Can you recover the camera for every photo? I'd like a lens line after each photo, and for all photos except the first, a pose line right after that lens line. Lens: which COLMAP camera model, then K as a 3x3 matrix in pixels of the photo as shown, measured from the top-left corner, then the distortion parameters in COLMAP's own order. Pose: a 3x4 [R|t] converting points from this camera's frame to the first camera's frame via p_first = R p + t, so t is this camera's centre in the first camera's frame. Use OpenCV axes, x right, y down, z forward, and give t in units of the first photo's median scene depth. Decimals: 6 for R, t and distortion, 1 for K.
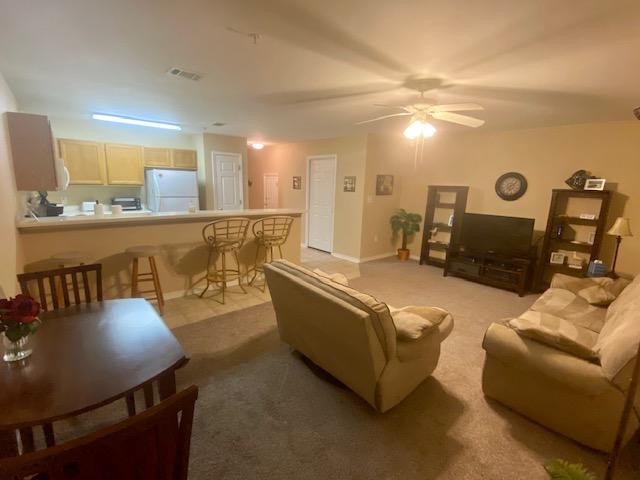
lens RADIAL K [[291.4, 0, 318.2], [0, 291.4, 239.4], [0, 0, 1]] dist [0.020016, -0.016183]
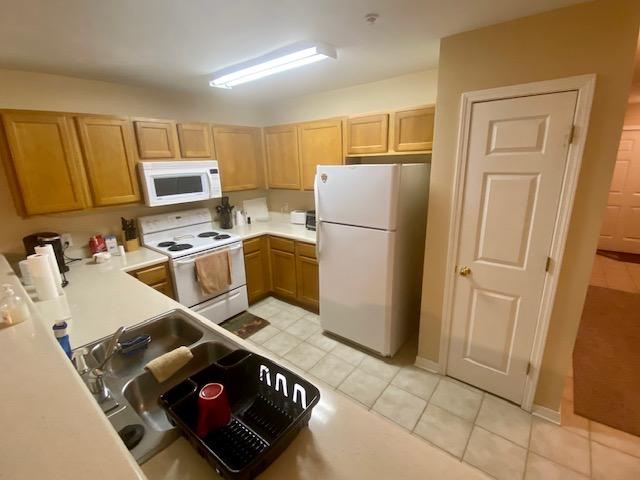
lens RADIAL K [[291.4, 0, 316.3], [0, 291.4, 241.3], [0, 0, 1]] dist [0.020016, -0.016183]
pose [[0.181308, 0.230165, -0.956113, -0.058233], [-0.153715, 0.966909, 0.203615, -0.200589], [0.971339, 0.110052, 0.210688, 0.849941]]
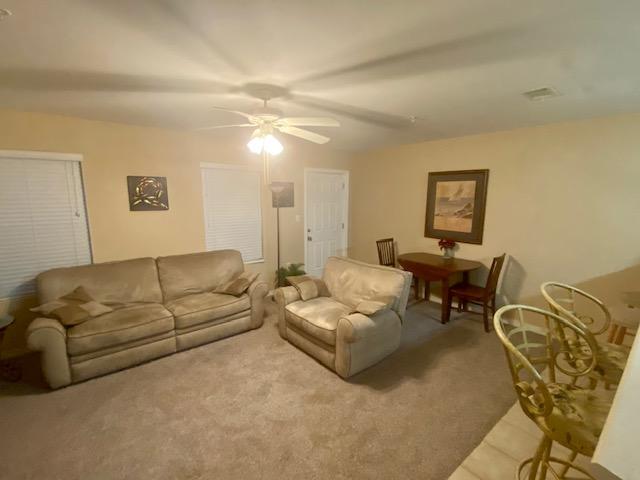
lens RADIAL K [[291.4, 0, 318.8], [0, 291.4, 236.4], [0, 0, 1]] dist [0.020016, -0.016183]
pose [[-0.999039, -0.037930, 0.021944, 0.082740], [-0.028688, 0.944663, 0.326785, -0.200172], [-0.033124, 0.325842, -0.944844, 0.929088]]
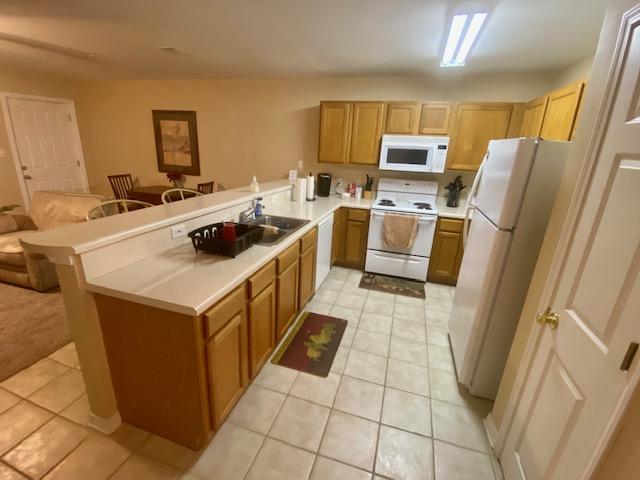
lens RADIAL K [[291.4, 0, 319.2], [0, 291.4, 239.4], [0, 0, 1]] dist [0.020016, -0.016183]
pose [[-0.842719, 0.098582, -0.529251, -0.109937], [-0.171368, 0.882832, 0.437310, -0.239504], [0.510351, 0.459226, -0.727085, 1.166033]]
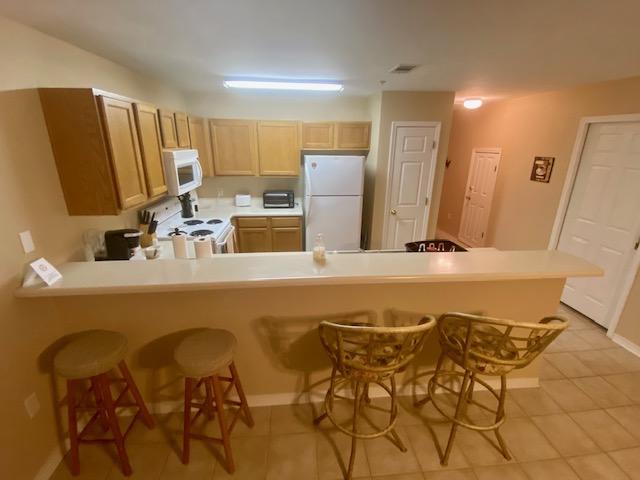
lens RADIAL K [[291.4, 0, 318.8], [0, 291.4, 244.4], [0, 0, 1]] dist [0.020016, -0.016183]
pose [[0.815110, 0.165235, -0.555242, -0.107456], [-0.091738, 0.983183, 0.157913, -0.135068], [0.571997, -0.077779, 0.816560, 0.403621]]
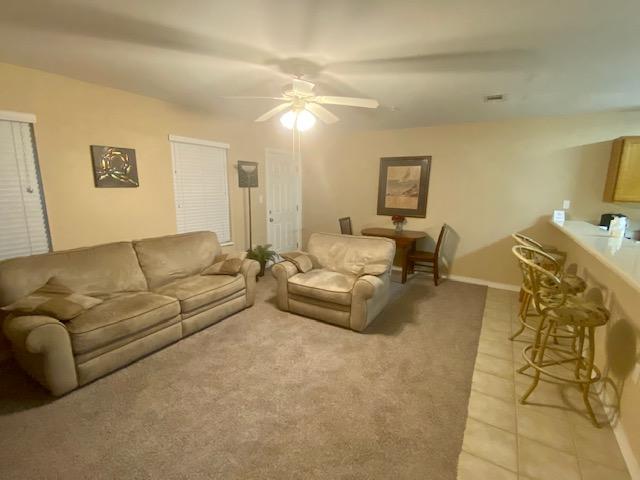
lens RADIAL K [[291.4, 0, 317.9], [0, 291.4, 236.5], [0, 0, 1]] dist [0.020016, -0.016183]
pose [[-0.948748, 0.010766, -0.315850, 0.284568], [-0.101798, 0.935741, 0.337677, -0.172555], [0.299190, 0.352523, -0.886687, 0.952135]]
